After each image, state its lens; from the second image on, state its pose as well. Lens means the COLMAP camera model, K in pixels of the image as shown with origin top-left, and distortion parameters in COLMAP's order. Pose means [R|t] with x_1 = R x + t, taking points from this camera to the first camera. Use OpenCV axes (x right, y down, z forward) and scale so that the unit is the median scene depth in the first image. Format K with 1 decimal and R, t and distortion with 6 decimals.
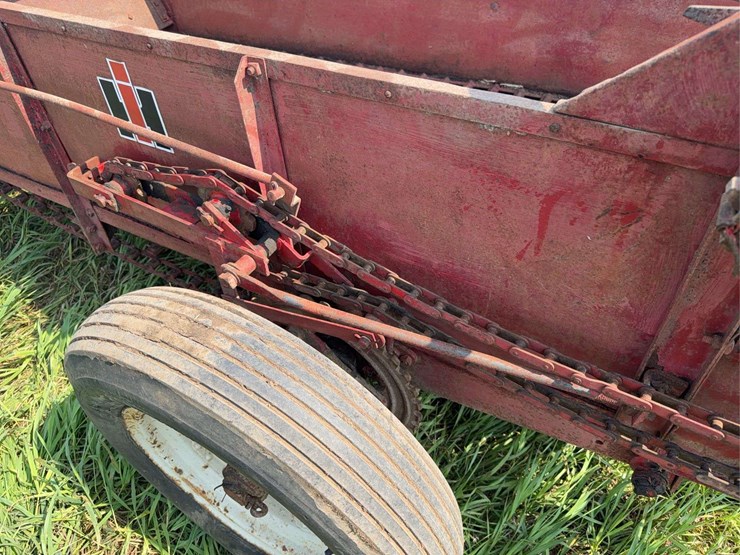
lens RADIAL K [[529.7, 0, 370.0], [0, 529.7, 277.5], [0, 0, 1]] dist [0.043141, -0.069217]
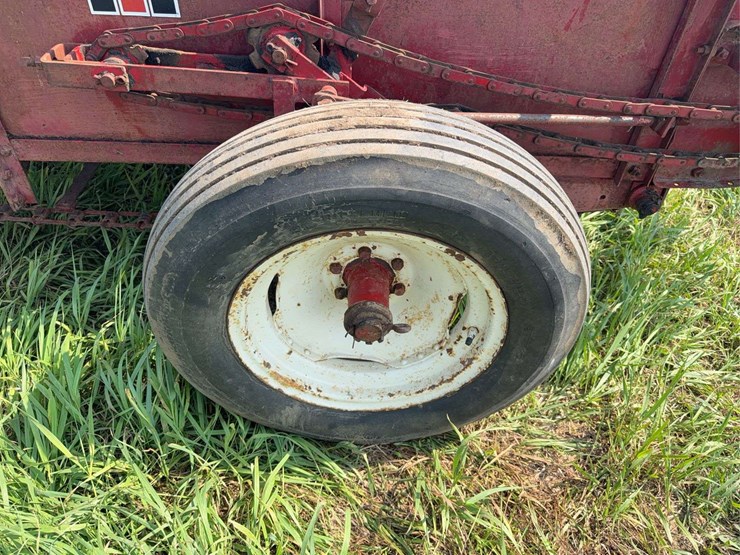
lens RADIAL K [[538.8, 0, 382.2], [0, 538.8, 279.3], [0, 0, 1]] dist [-0.008994, -0.004891]
pose [[0.853262, -0.286996, 0.435404, -0.752964], [0.289297, 0.955185, 0.062674, 0.298389], [-0.433879, 0.072484, 0.898051, 0.076931]]
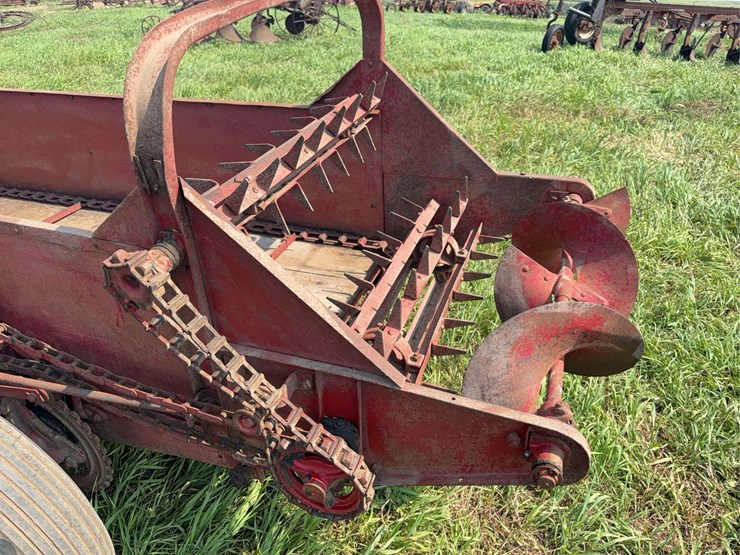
lens RADIAL K [[529.7, 0, 370.0], [0, 529.7, 277.5], [0, 0, 1]] dist [0.043141, -0.069217]
pose [[0.983196, -0.049478, 0.175718, 0.691916], [0.088511, 0.971062, -0.221820, 0.223635], [-0.159658, 0.233646, 0.959124, -0.622358]]
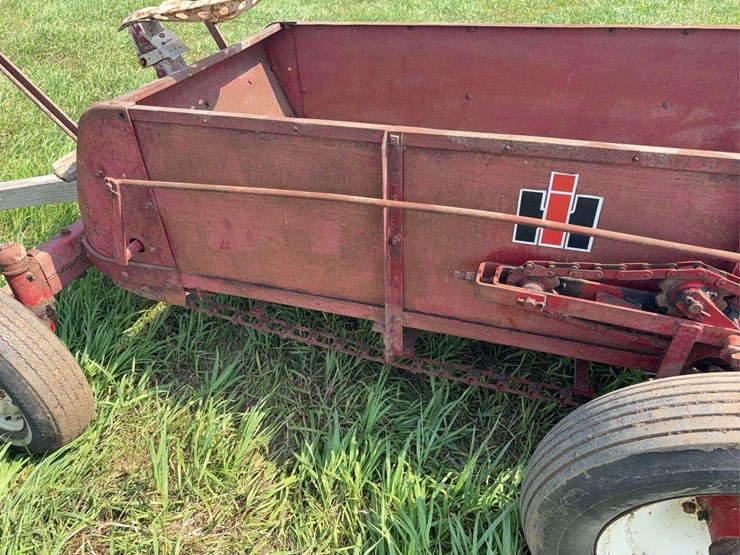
lens RADIAL K [[529.7, 0, 370.0], [0, 529.7, 277.5], [0, 0, 1]] dist [0.043141, -0.069217]
pose [[0.980255, -0.104201, 0.168055, -1.238832], [0.128141, 0.982032, -0.138537, -0.112113], [-0.150599, 0.157336, 0.975994, 0.031370]]
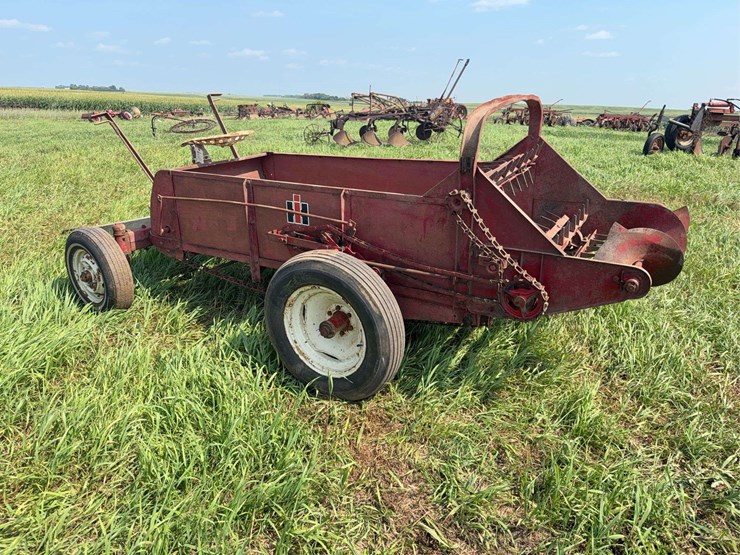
lens RADIAL K [[517.0, 0, 367.1], [0, 517.0, 272.8], [0, 0, 1]] dist [0.036775, -0.059227]
pose [[0.999052, 0.043334, -0.004155, -0.039054], [-0.041346, 0.914677, -0.402065, 1.394579], [-0.013622, 0.401856, 0.915602, -1.833361]]
